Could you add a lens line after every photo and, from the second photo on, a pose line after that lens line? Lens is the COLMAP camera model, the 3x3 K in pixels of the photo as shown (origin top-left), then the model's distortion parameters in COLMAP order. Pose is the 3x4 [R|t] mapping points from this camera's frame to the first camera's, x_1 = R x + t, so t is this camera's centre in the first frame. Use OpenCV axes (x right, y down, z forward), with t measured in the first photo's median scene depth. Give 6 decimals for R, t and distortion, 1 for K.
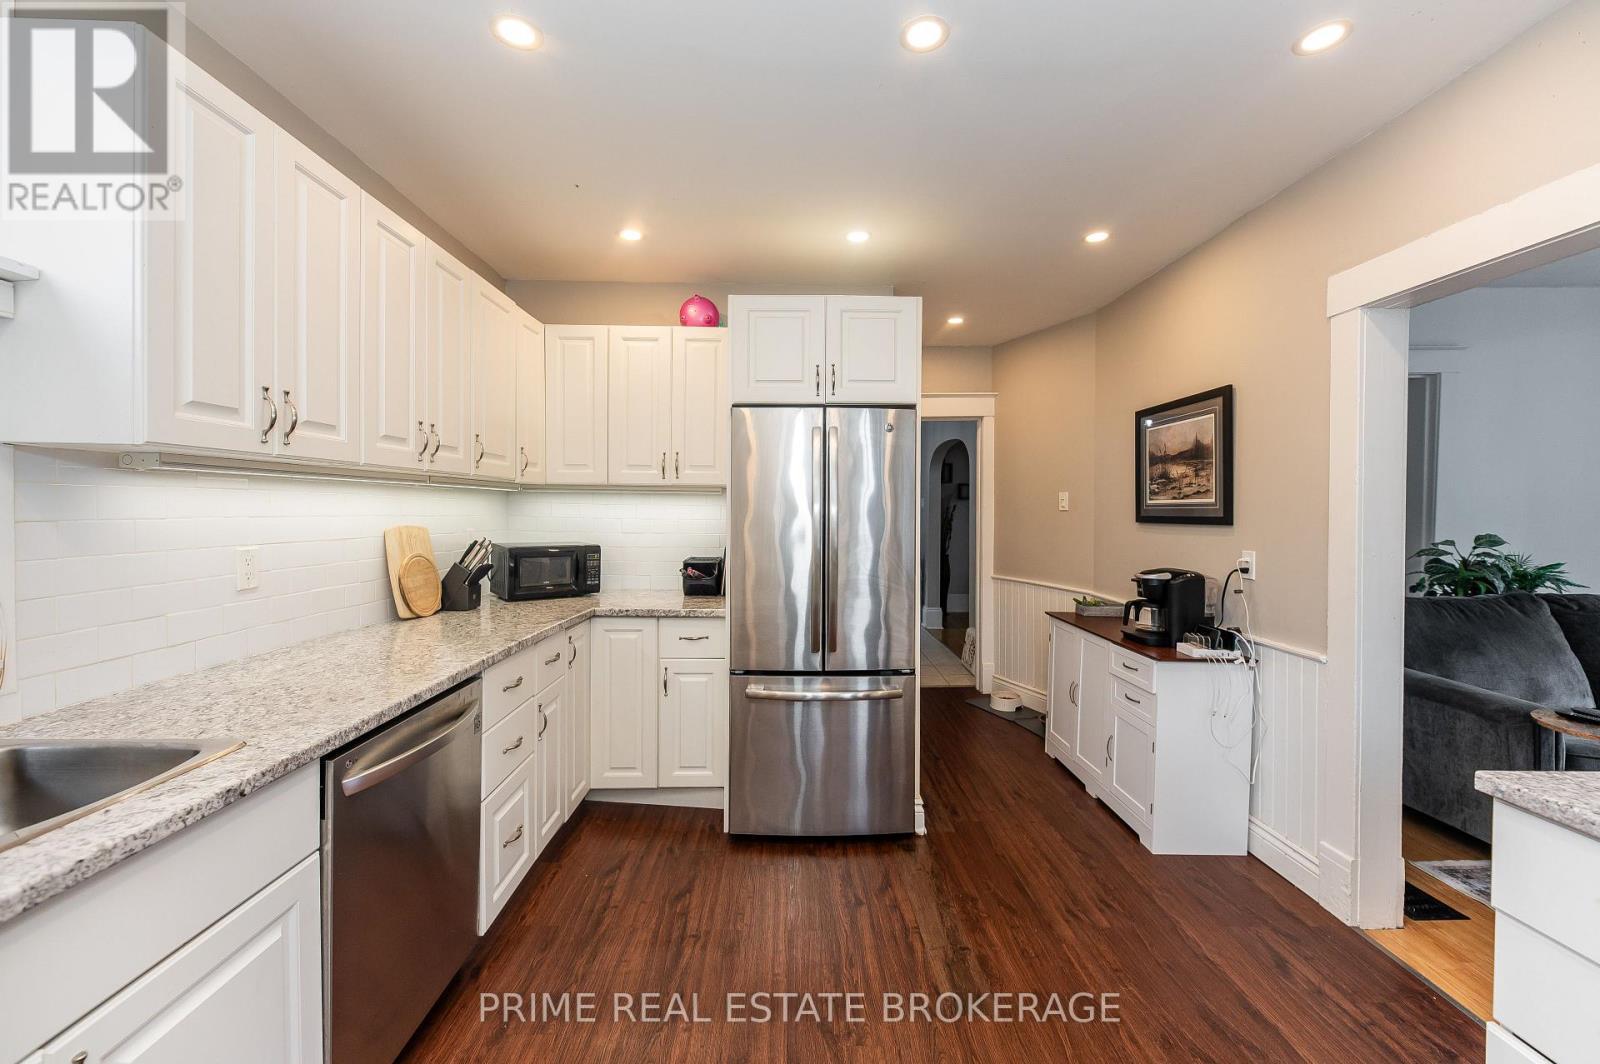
lens RADIAL K [[646.8, 0, 794.6], [0, 646.8, 521.7], [0, 0, 1]] dist [-0.000148, -0.001425]
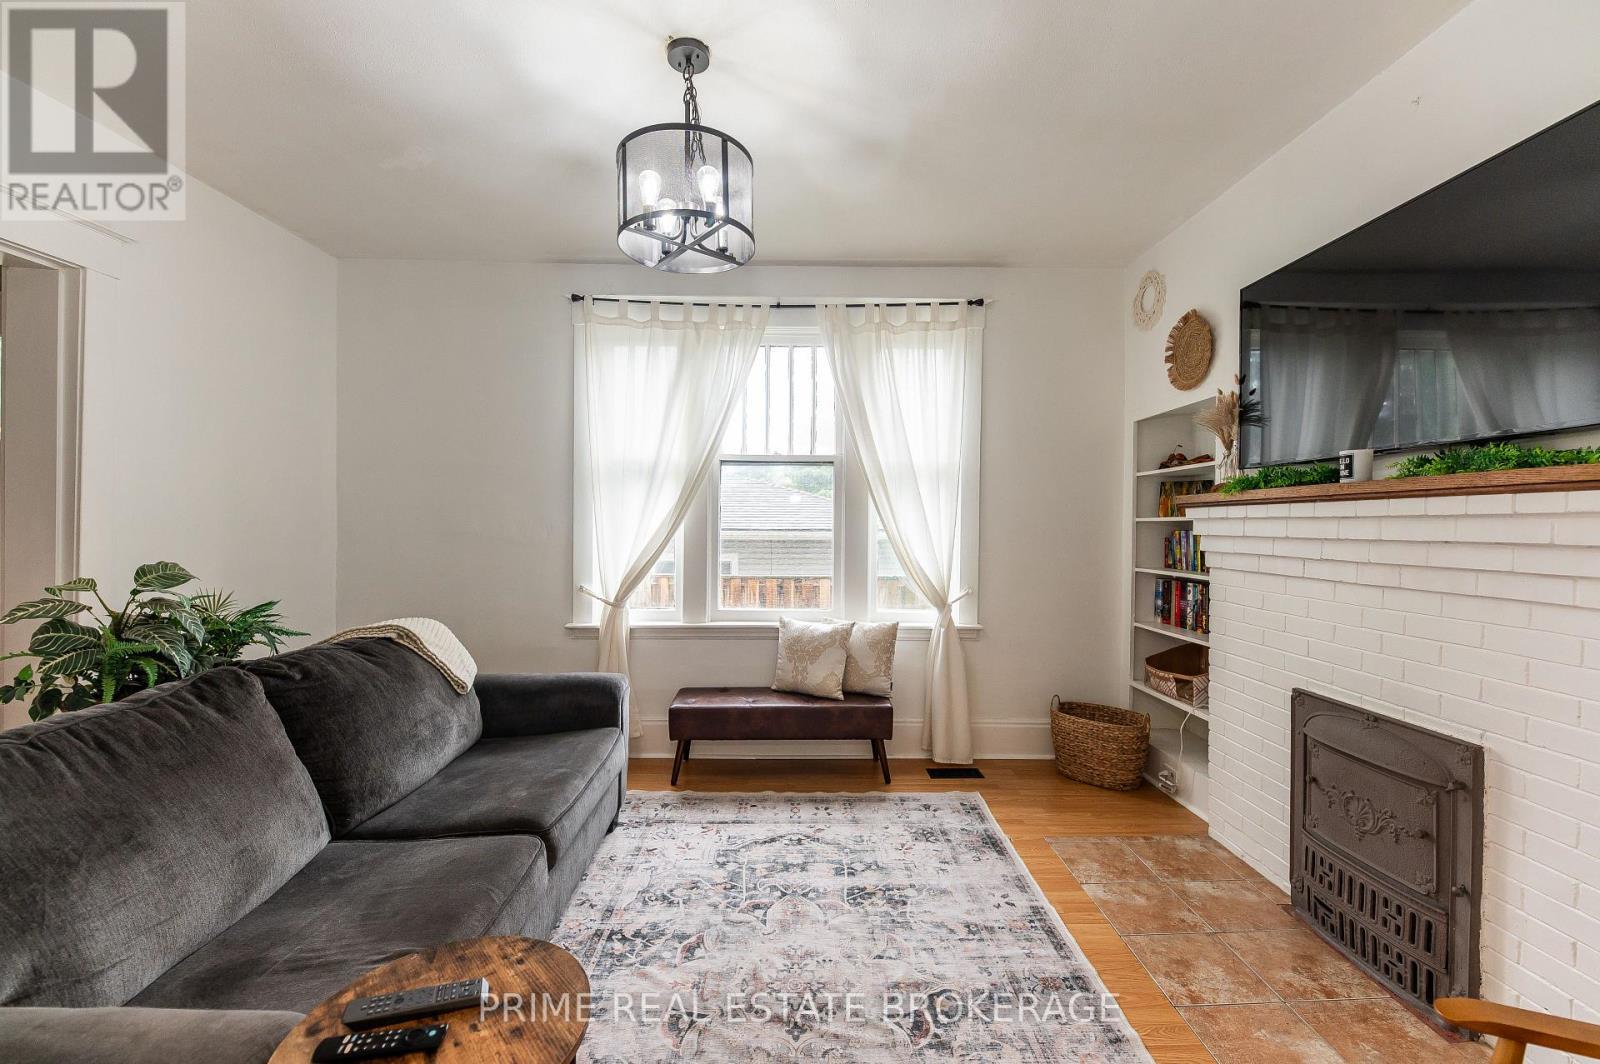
lens RADIAL K [[666.8, 0, 800.0], [0, 666.8, 532.0], [0, 0, 1]] dist [-0.007415, -0.000687]
pose [[0.005061, -0.016391, 0.999853, 0.652594], [0.006954, 0.999842, 0.016356, -0.012683], [-0.999963, 0.006870, 0.005174, 0.578229]]
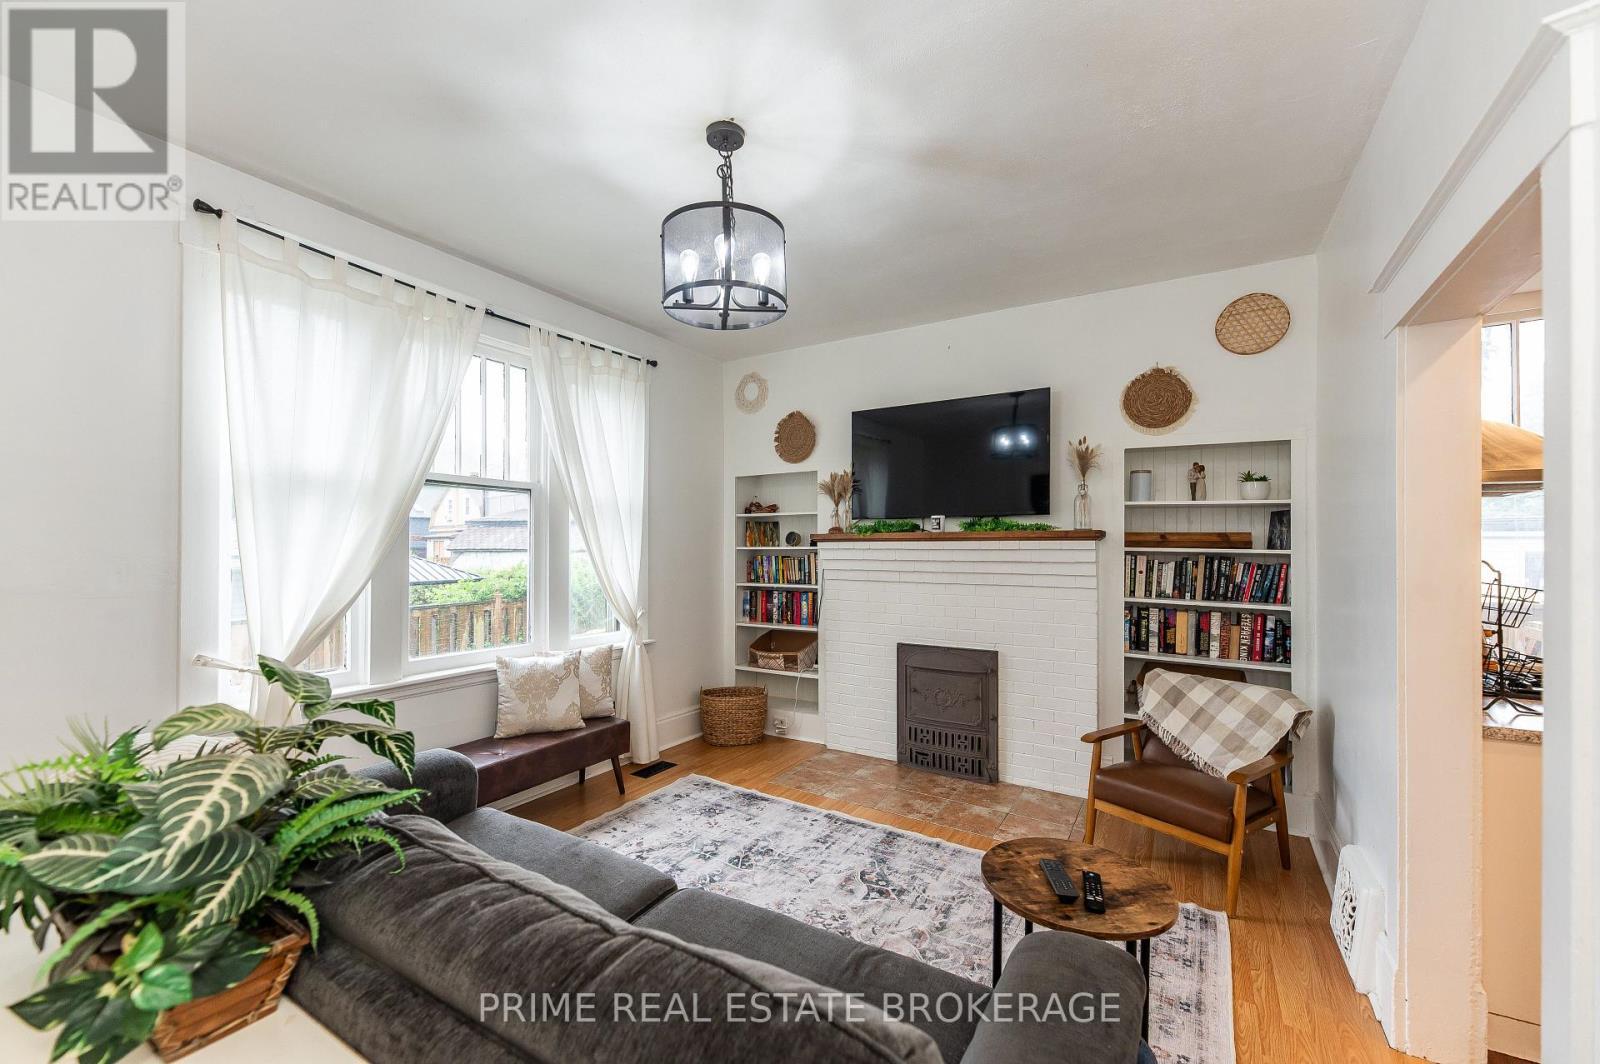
lens RADIAL K [[640.6, 0, 807.5], [0, 640.6, 546.9], [0, 0, 1]] dist [0.000662, -0.000192]
pose [[-0.847802, -0.005304, 0.530286, 0.903871], [0.000799, 0.999936, 0.011278, -0.035697], [-0.530312, 0.009986, -0.847744, 1.357567]]
